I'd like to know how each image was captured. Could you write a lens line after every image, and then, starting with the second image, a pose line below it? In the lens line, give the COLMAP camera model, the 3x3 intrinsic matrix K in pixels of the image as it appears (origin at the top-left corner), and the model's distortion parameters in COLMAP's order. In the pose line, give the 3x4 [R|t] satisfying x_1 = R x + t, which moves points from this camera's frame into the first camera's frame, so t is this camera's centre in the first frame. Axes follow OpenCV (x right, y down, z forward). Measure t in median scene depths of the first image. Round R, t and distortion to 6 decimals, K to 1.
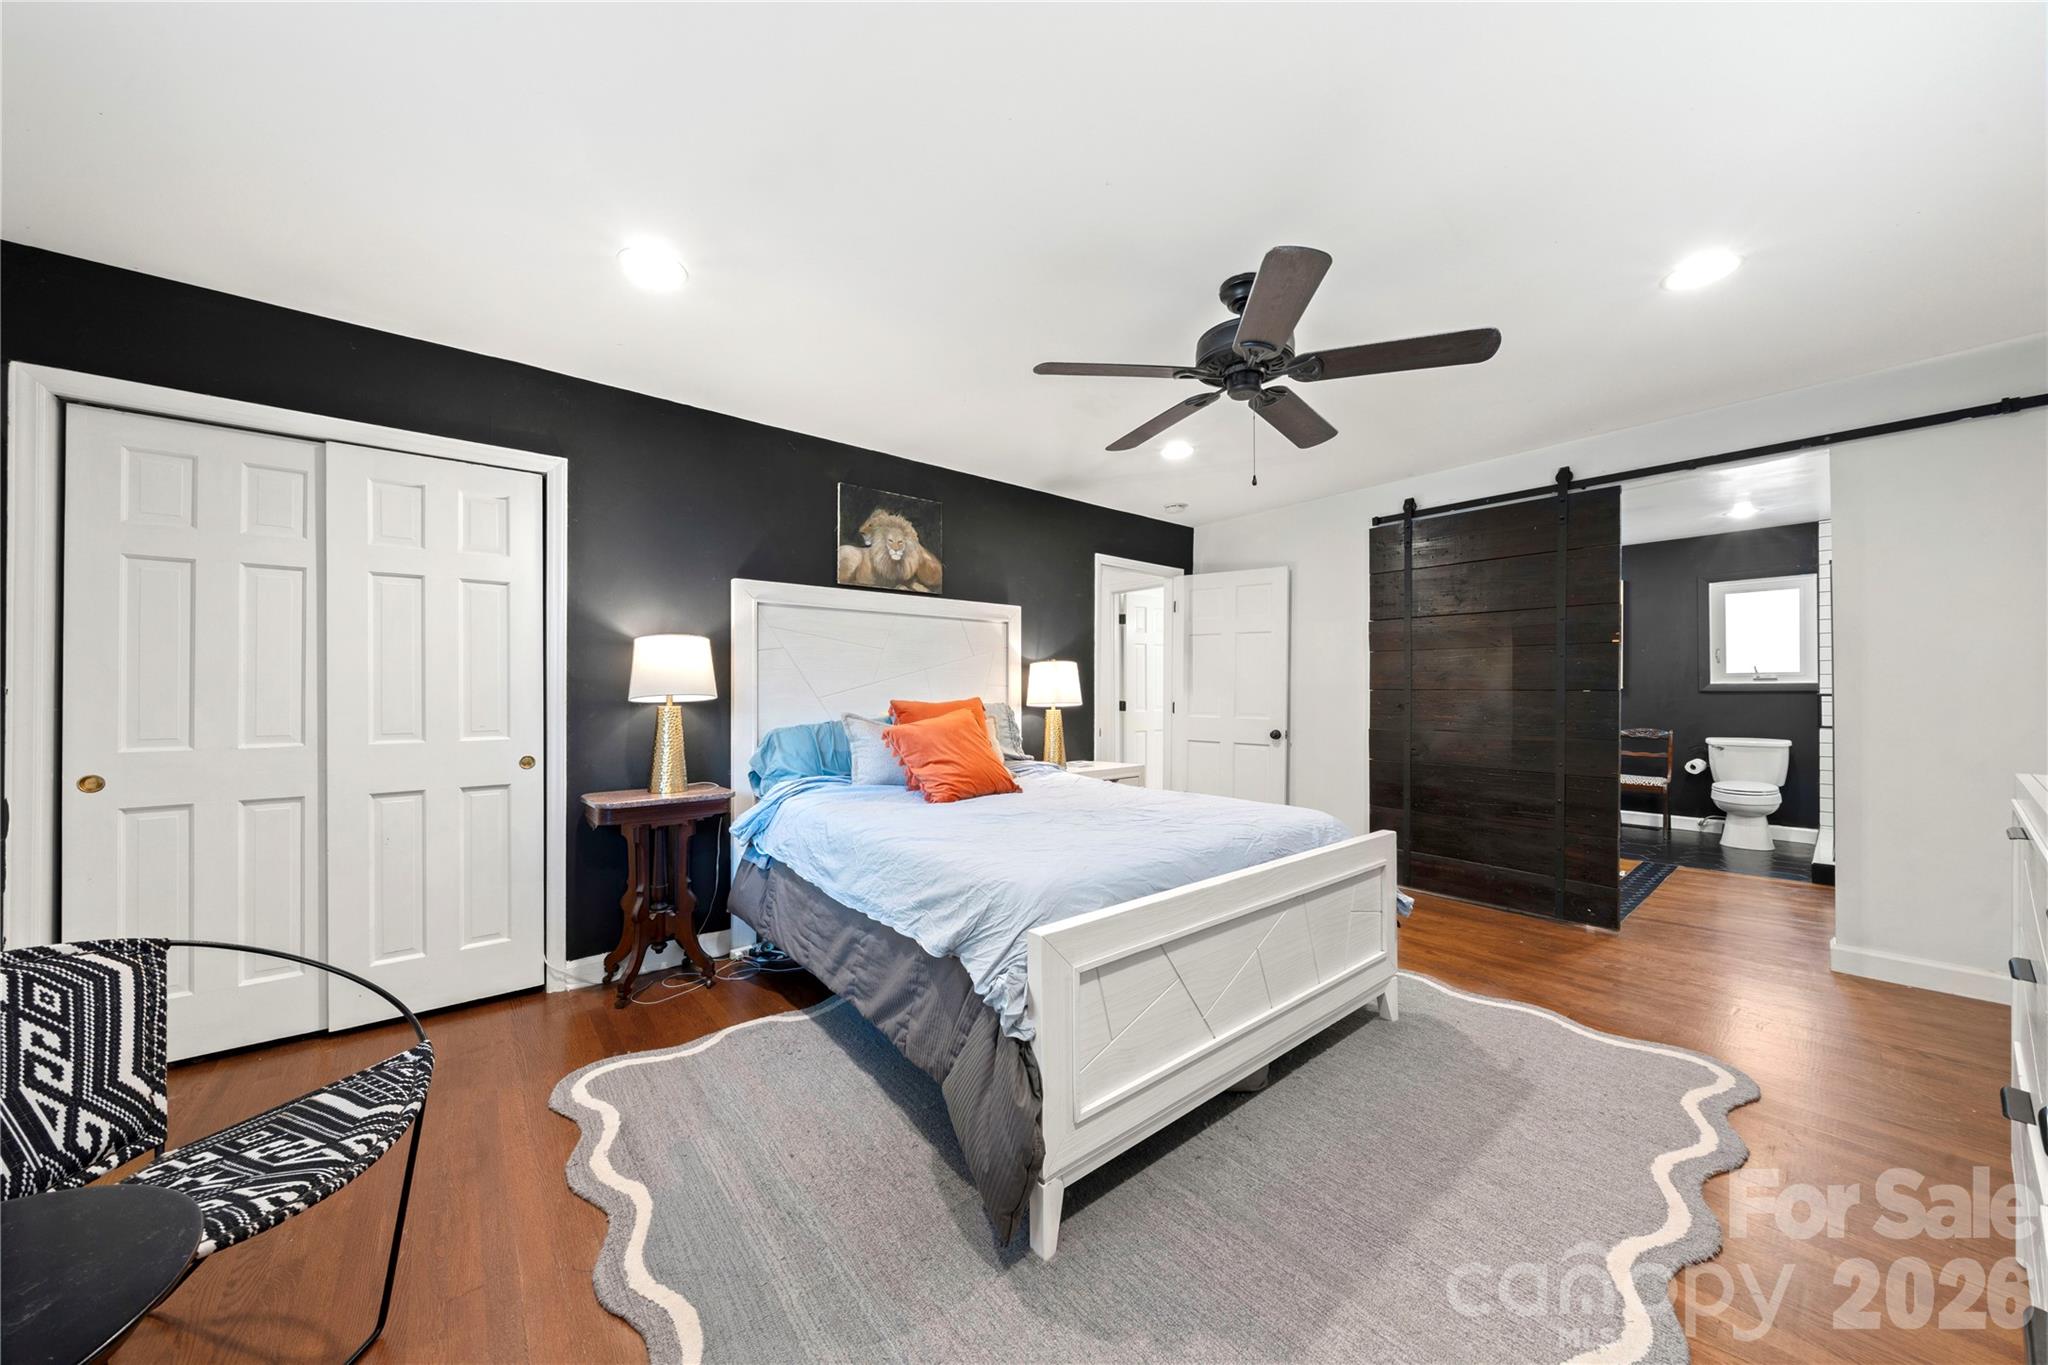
lens RADIAL K [[681.8, 0, 1036.6], [0, 681.8, 686.7], [0, 0, 1]] dist [-0.003293, -0.000157]
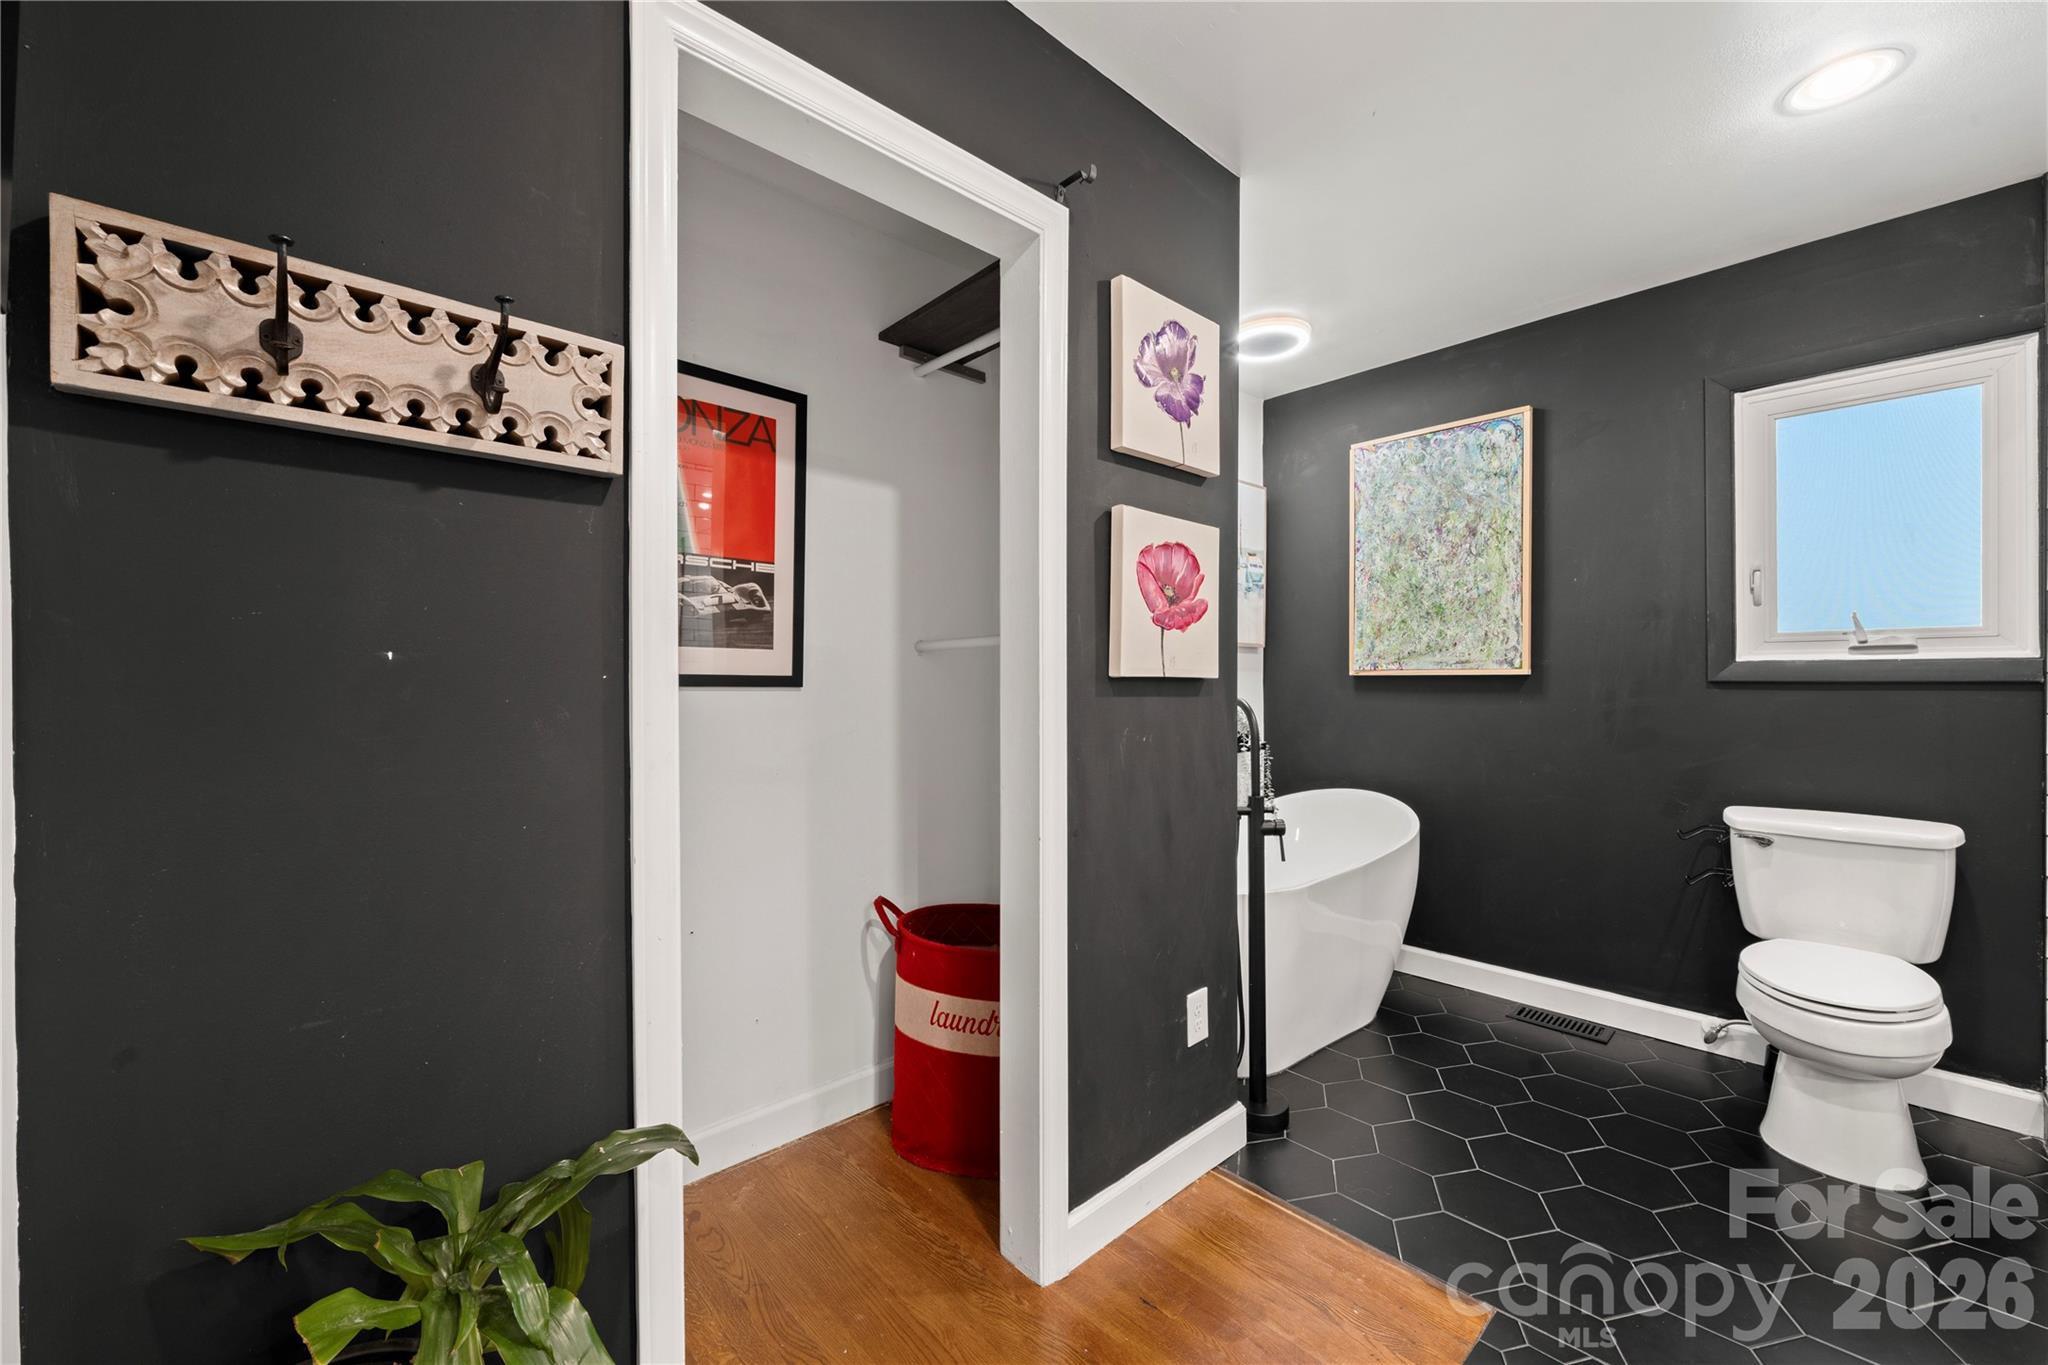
lens RADIAL K [[799.1, 0, 1022.8], [0, 799.1, 678.1], [0, 0, 1]] dist [-0.001238, 0.000727]
pose [[0.998172, 0.001283, 0.060420, 0.204321], [-0.001818, 0.999960, 0.008787, 0.000647], [-0.060407, -0.008880, 0.998134, 0.208720]]
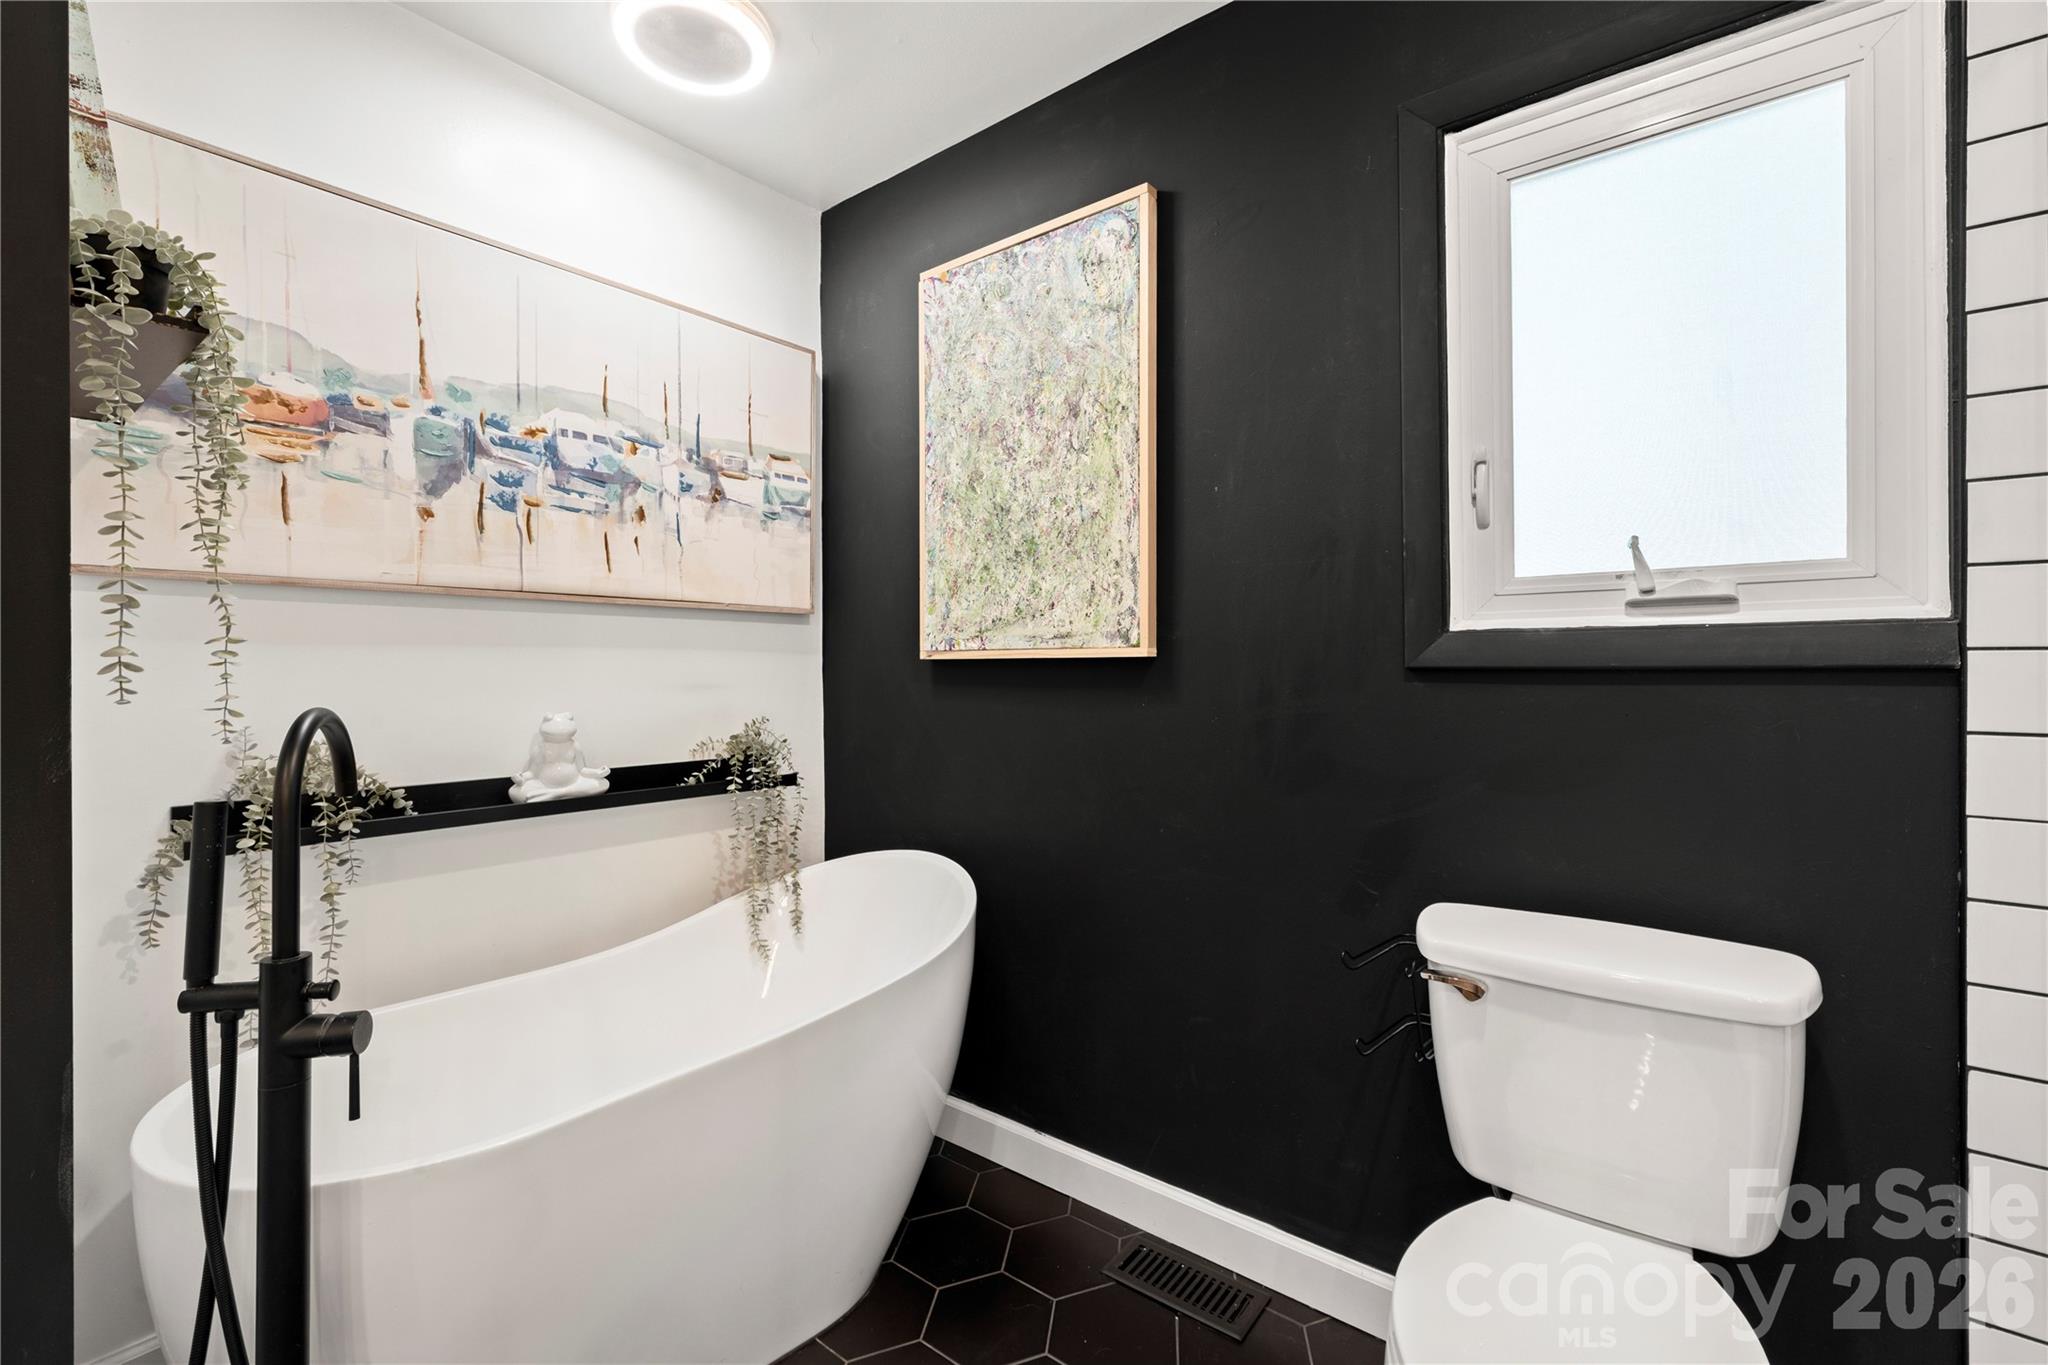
lens RADIAL K [[881.0, 0, 1019.0], [0, 881.0, 665.1], [0, 0, 1]] dist [-0.000332, 0.000746]
pose [[0.979425, 0.000295, 0.201808, 0.291432], [-0.001445, 0.999984, 0.005553, 0.001696], [-0.201803, -0.005730, 0.979409, 0.275484]]
